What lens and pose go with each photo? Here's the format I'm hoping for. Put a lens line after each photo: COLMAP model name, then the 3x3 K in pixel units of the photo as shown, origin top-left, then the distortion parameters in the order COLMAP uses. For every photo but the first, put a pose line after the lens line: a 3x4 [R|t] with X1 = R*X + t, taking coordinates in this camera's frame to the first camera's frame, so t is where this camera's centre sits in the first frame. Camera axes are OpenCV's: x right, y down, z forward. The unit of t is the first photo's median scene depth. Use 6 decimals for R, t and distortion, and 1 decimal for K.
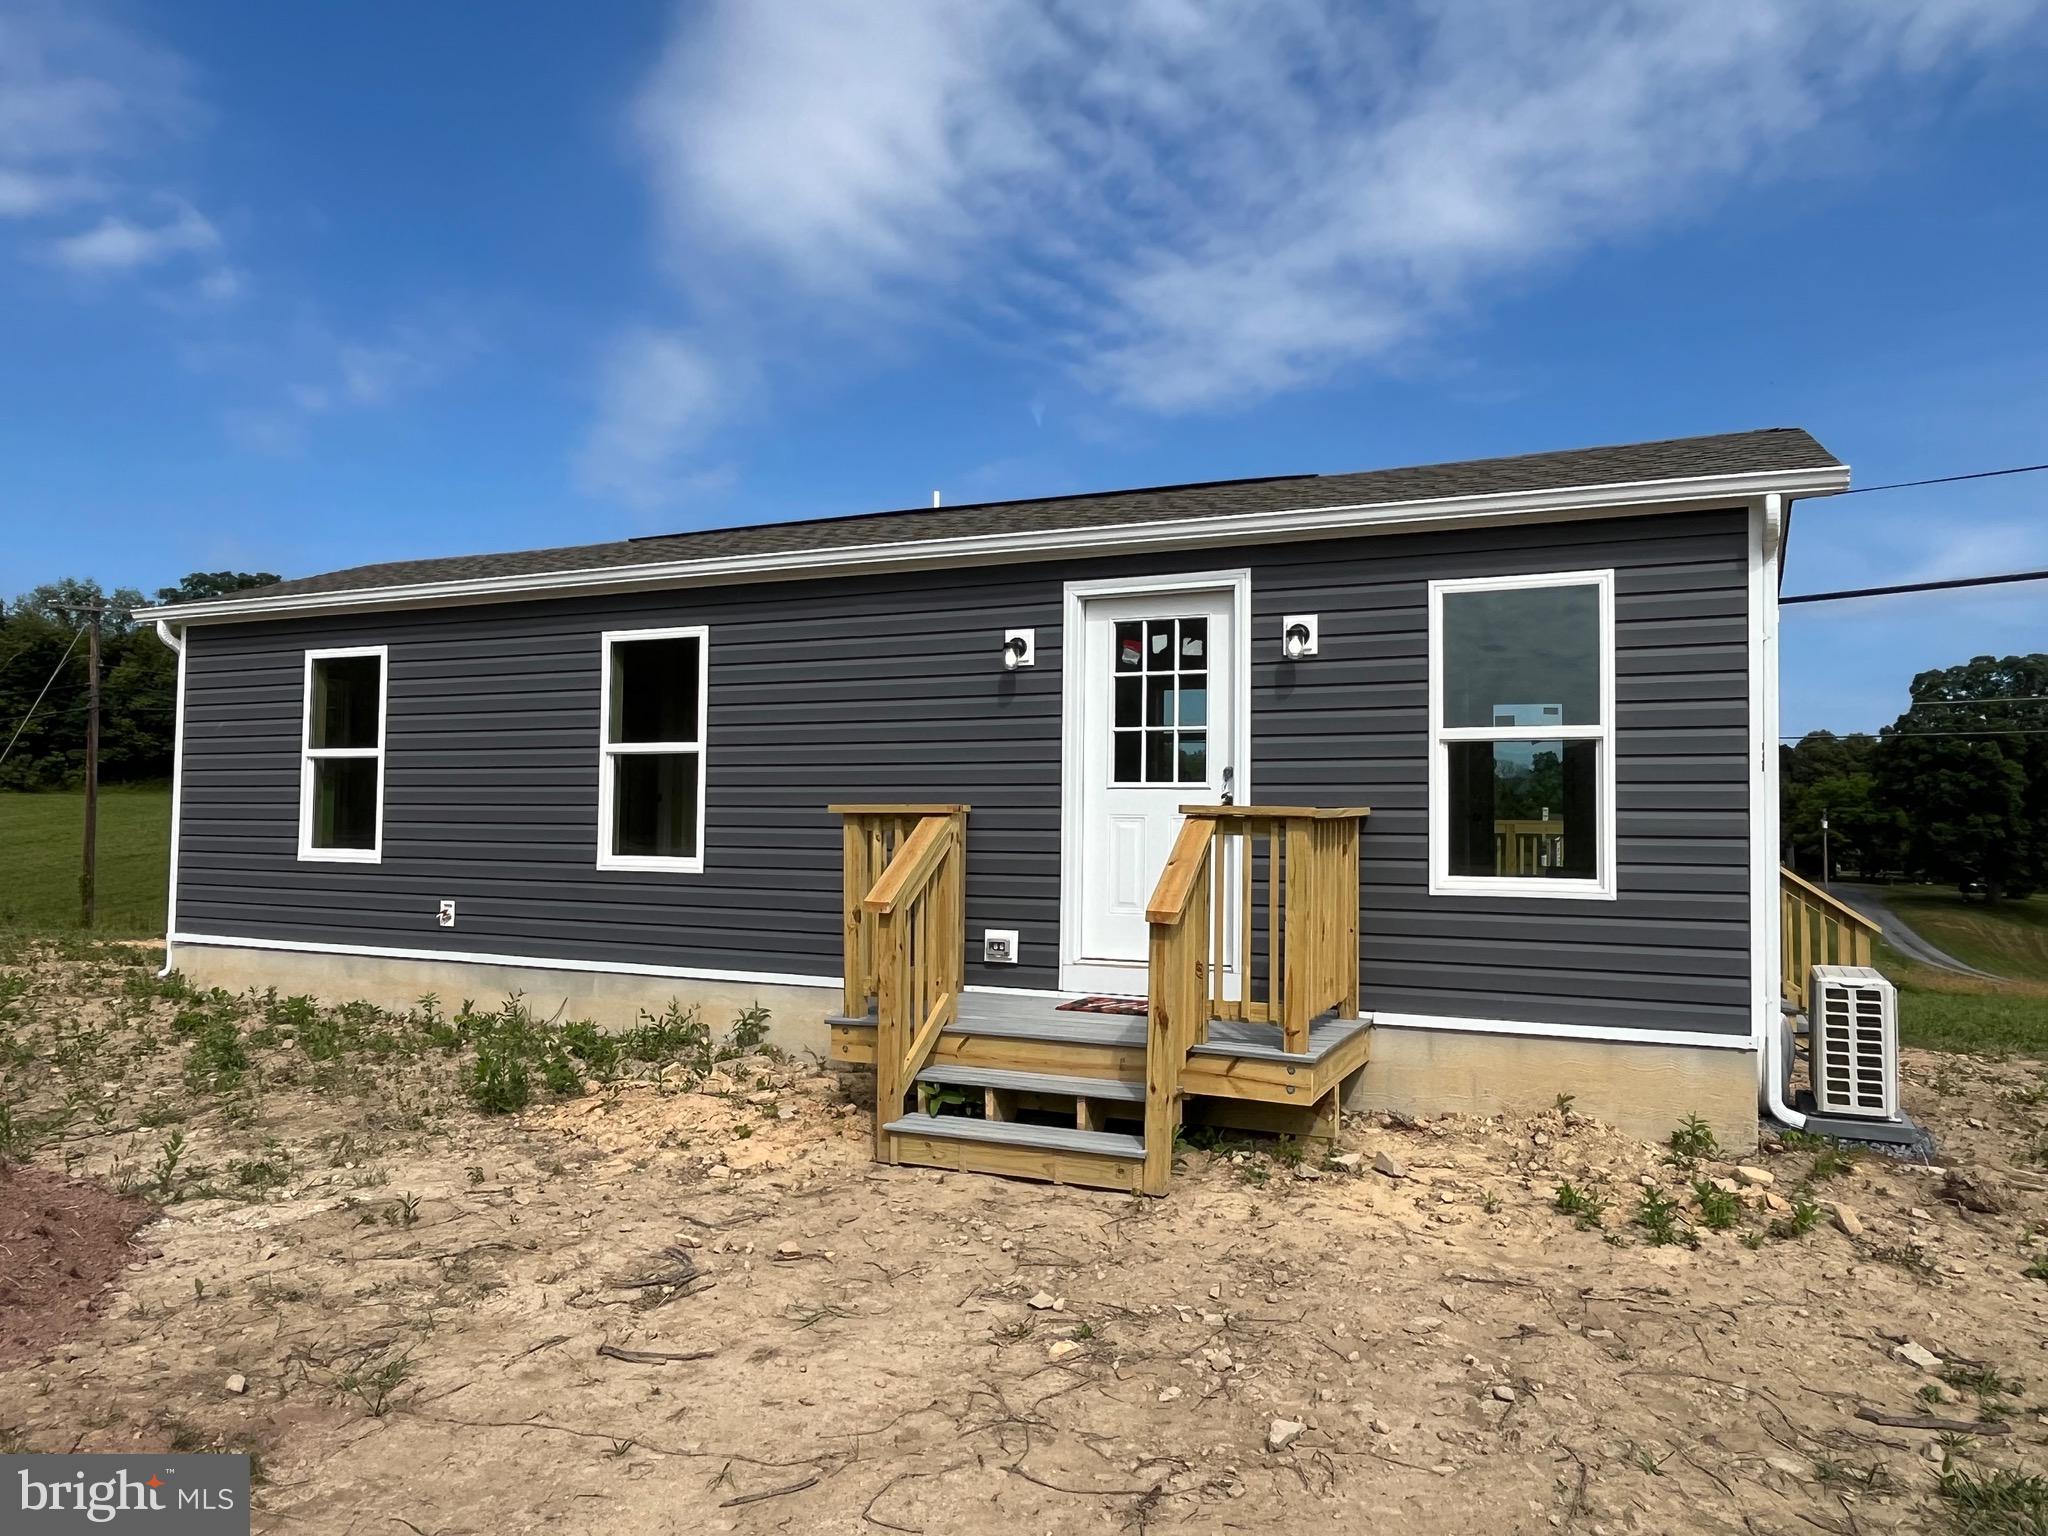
lens RADIAL K [[1397.1, 0, 1024.0], [0, 1397.1, 768.0], [0, 0, 1]] dist [0.000464, 0.000364]
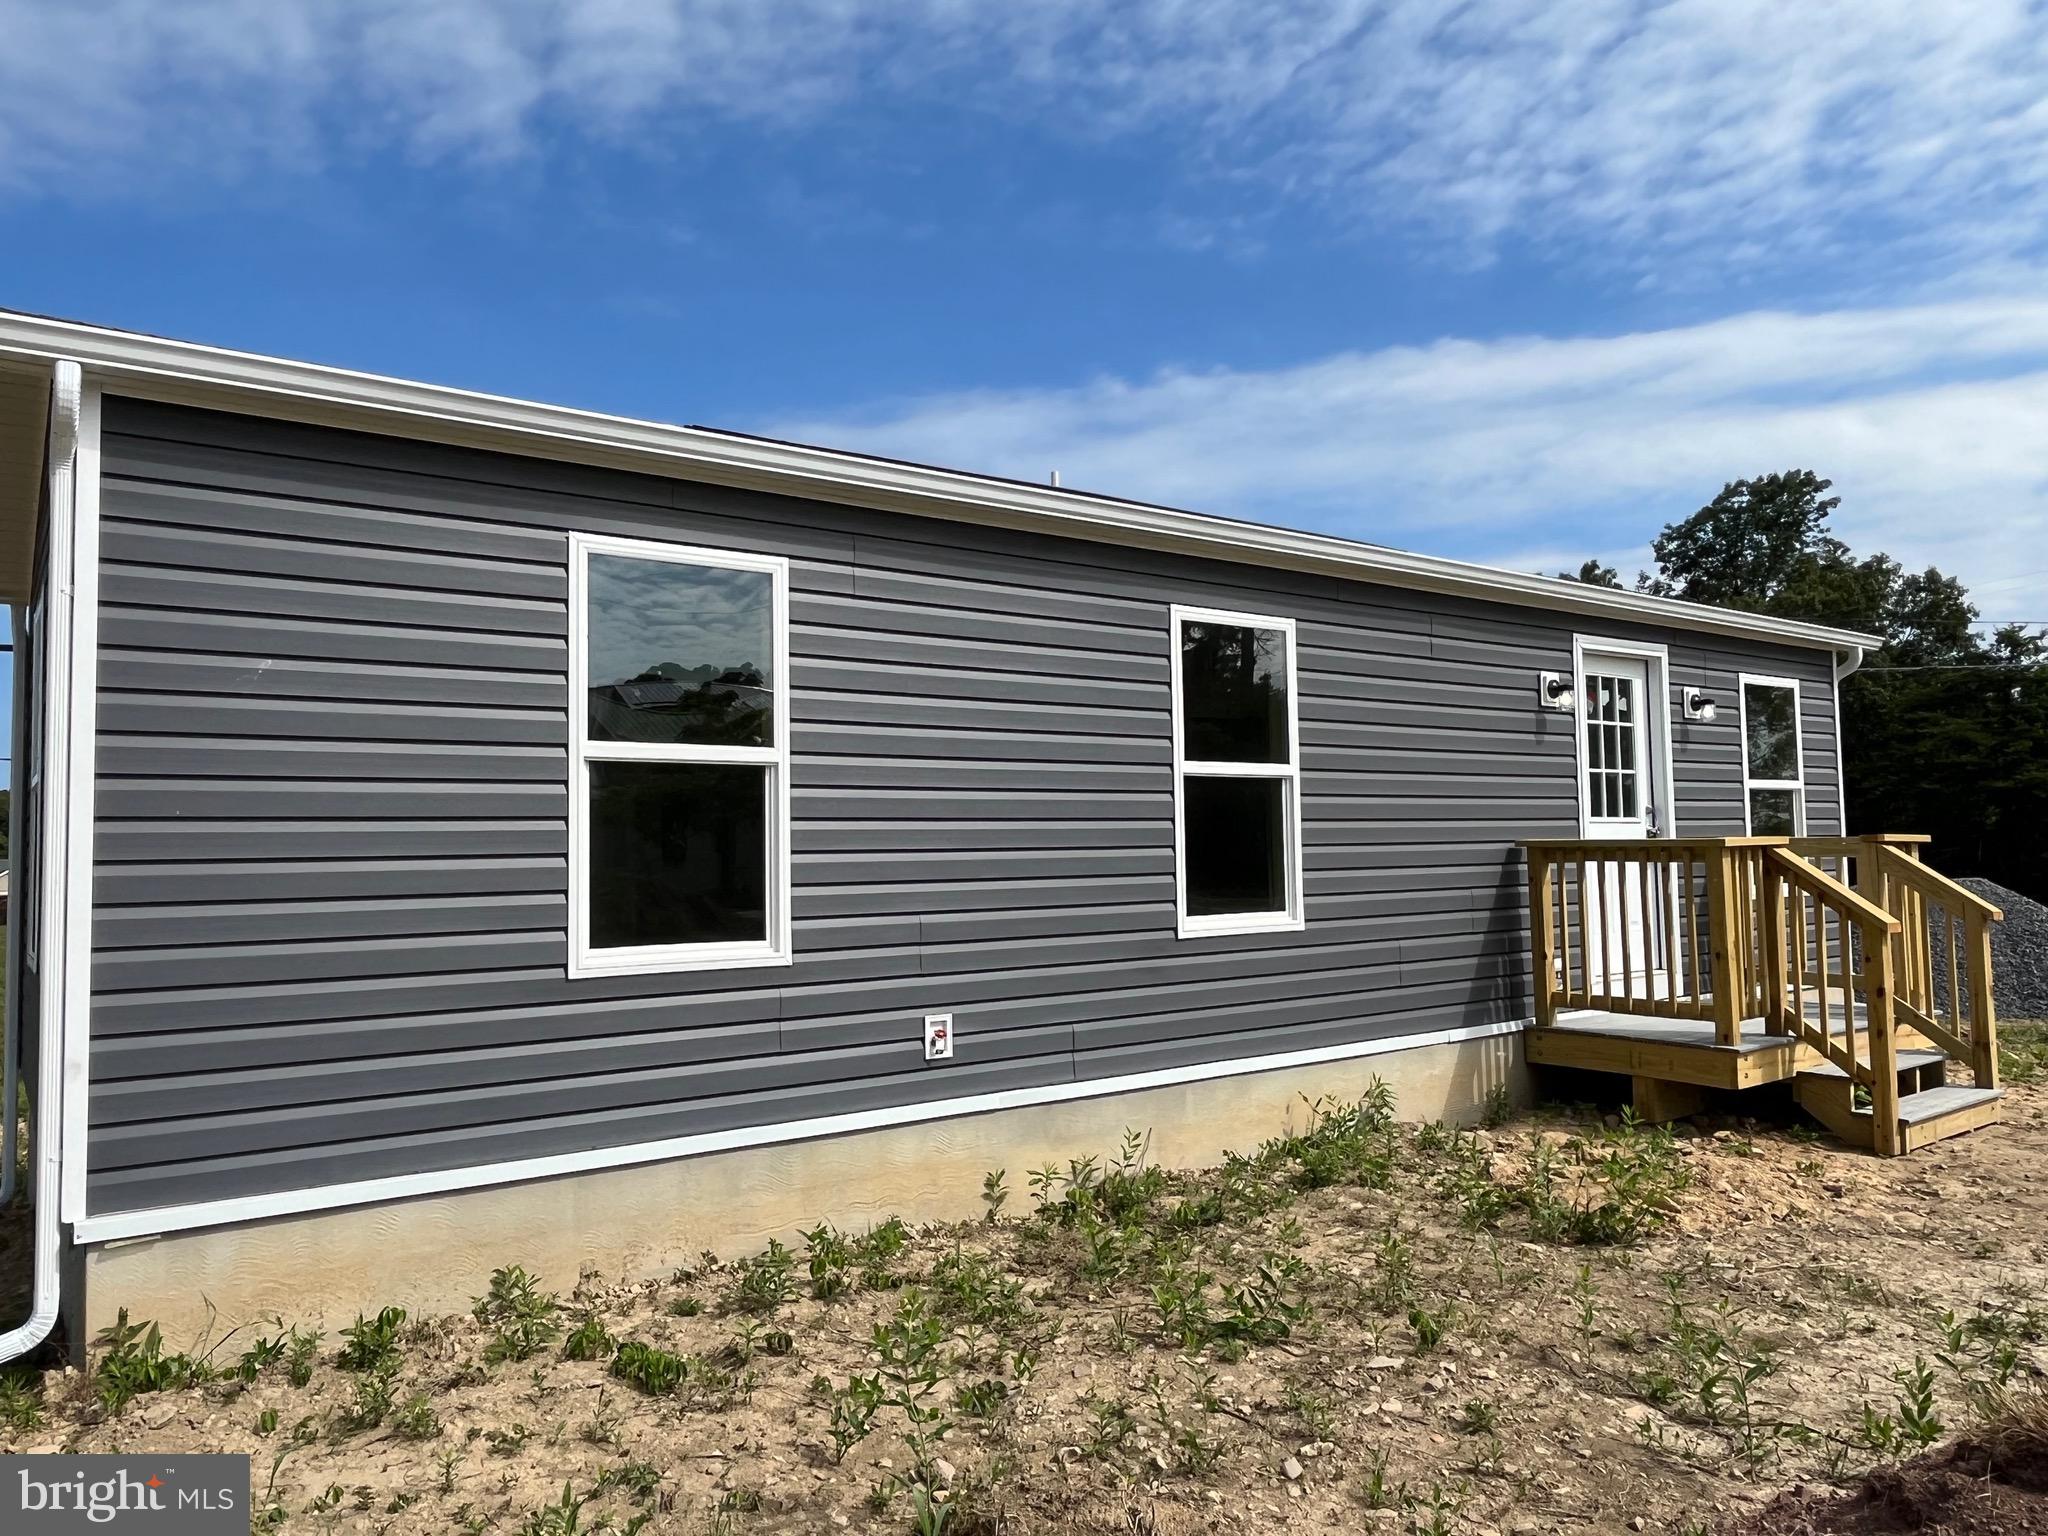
lens RADIAL K [[1335.3, 0, 1024.0], [0, 1335.3, 768.0], [0, 0, 1]] dist [0.003736, 0.001063]
pose [[0.507505, 0.028396, 0.861181, -1.006397], [-0.022353, 0.999554, -0.019785, 0.001888], [-0.861359, -0.009209, 0.507914, 0.779276]]
